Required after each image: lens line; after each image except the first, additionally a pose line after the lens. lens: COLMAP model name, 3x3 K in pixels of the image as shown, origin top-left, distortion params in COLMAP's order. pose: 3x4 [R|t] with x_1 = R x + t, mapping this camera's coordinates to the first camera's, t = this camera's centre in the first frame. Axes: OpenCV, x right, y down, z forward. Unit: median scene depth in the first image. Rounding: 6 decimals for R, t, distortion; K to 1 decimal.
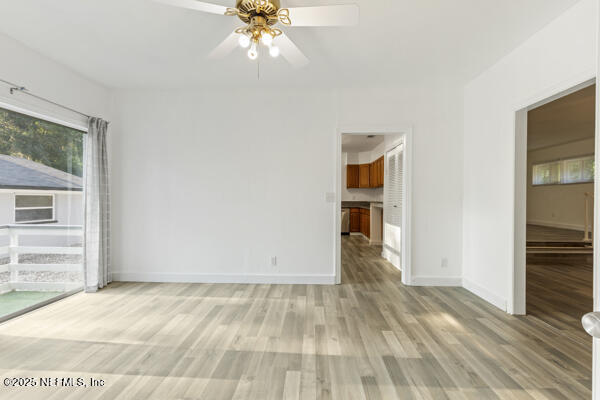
lens RADIAL K [[270.0, 0, 298.4], [0, 270.0, 197.5], [0, 0, 1]] dist [0.003055, 0.000350]
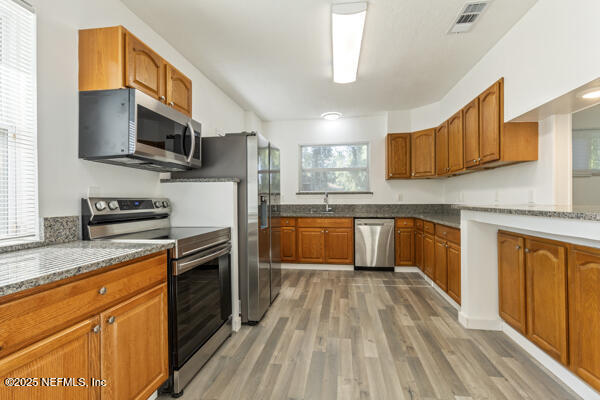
lens RADIAL K [[269.2, 0, 304.4], [0, 269.2, 199.3], [0, 0, 1]] dist [-0.000352, -0.000284]
pose [[0.994289, -0.011930, -0.106051, 0.166480], [0.011864, 0.999929, -0.001251, 0.005408], [0.106058, -0.000014, 0.994360, 1.037984]]
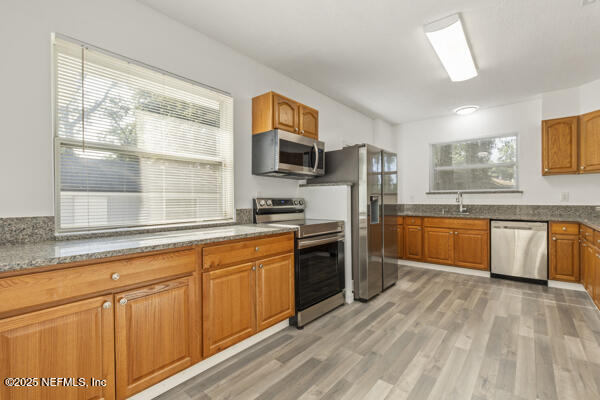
lens RADIAL K [[269.2, 0, 304.4], [0, 269.2, 199.3], [0, 0, 1]] dist [-0.000352, -0.000284]
pose [[0.792236, -0.010176, -0.610130, 0.313711], [0.008254, 0.999948, -0.005959, 0.007030], [0.610159, -0.000315, 0.792279, 0.941490]]
